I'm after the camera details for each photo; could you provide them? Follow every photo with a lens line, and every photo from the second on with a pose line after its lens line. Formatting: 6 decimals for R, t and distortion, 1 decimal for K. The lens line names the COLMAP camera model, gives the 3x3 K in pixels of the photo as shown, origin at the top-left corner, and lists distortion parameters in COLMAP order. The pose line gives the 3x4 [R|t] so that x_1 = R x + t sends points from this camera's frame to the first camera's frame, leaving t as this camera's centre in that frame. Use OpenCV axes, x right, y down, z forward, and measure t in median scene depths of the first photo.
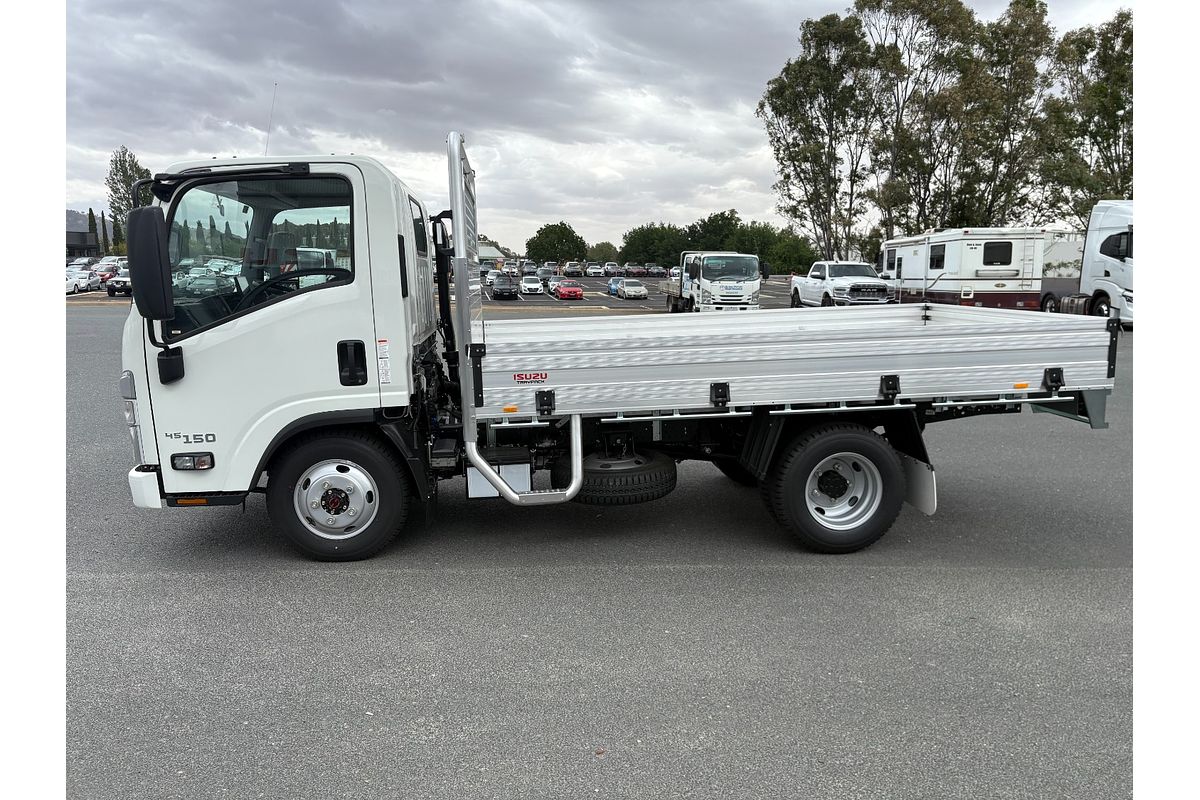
lens RADIAL K [[794.1, 0, 600.0], [0, 794.1, 400.0], [0, 0, 1]] dist [0.022516, -0.004701]
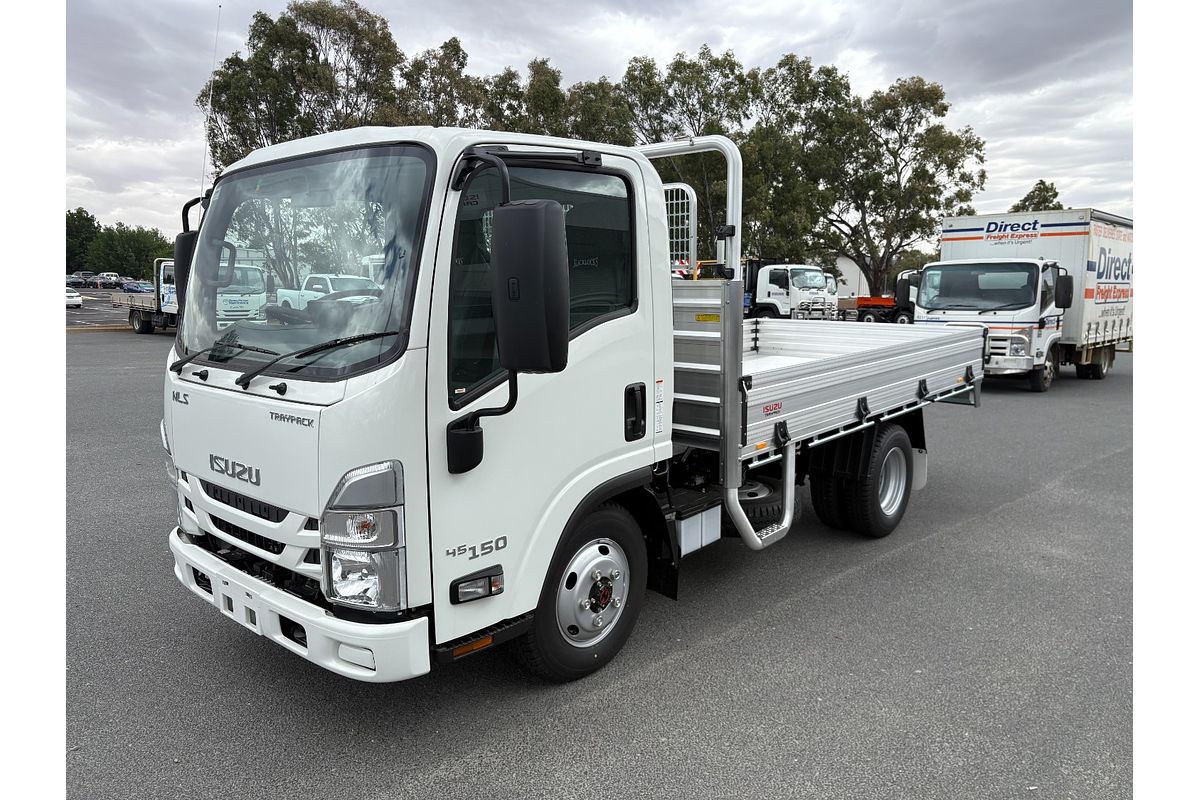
lens RADIAL K [[794.1, 0, 600.0], [0, 794.1, 400.0], [0, 0, 1]] dist [0.022516, -0.004701]
pose [[0.747375, -0.088273, 0.658513, -0.830754], [0.097633, 0.994967, 0.022567, -0.077411], [-0.657190, 0.047426, 0.752231, 0.421420]]
